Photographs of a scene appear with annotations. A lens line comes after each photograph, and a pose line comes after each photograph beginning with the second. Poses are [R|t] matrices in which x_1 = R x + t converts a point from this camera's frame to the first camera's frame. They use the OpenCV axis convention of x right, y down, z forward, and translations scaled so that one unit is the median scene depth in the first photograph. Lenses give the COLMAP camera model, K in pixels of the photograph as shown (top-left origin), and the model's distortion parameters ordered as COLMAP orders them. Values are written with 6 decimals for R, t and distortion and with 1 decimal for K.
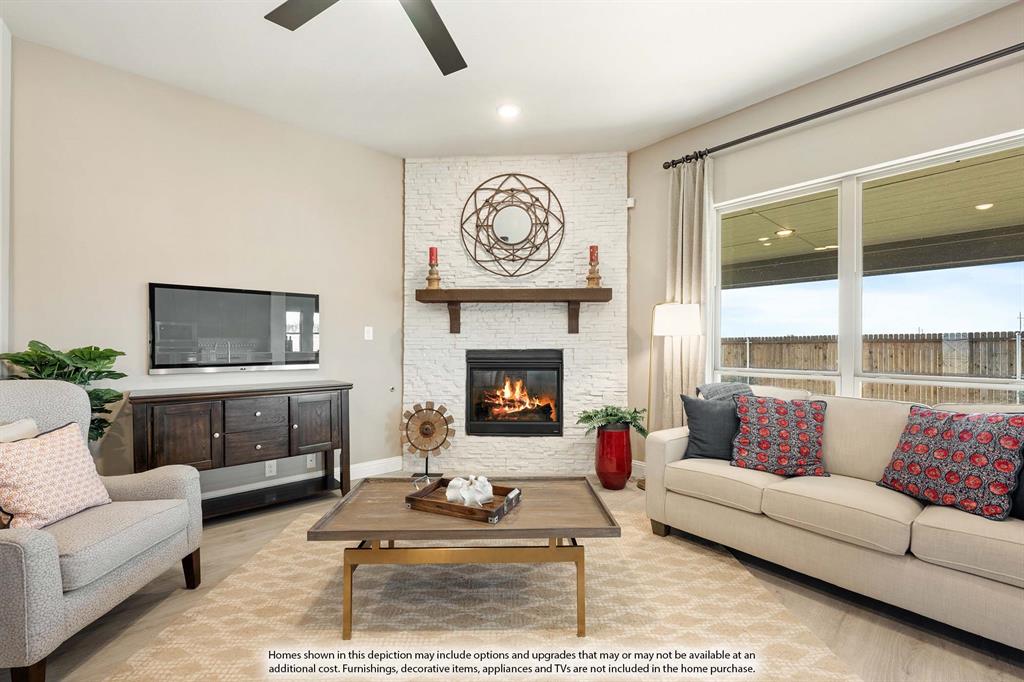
lens RADIAL K [[425.3, 0, 507.9], [0, 425.3, 342.1], [0, 0, 1]] dist [-0.004235, 0.001386]
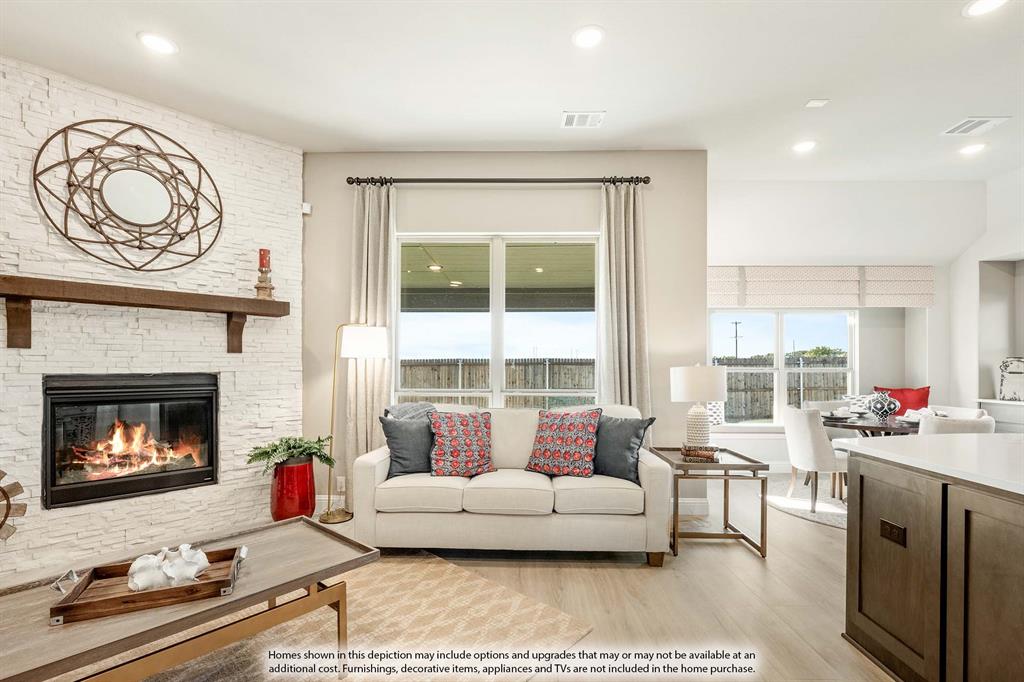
lens RADIAL K [[467.8, 0, 510.6], [0, 467.8, 368.0], [0, 0, 1]] dist [0.000075, 0.000247]
pose [[0.671346, -0.000031, 0.741144, -0.151961], [-0.005721, 0.999970, 0.005225, 0.000373], [-0.741122, -0.007748, 0.671325, 0.017220]]
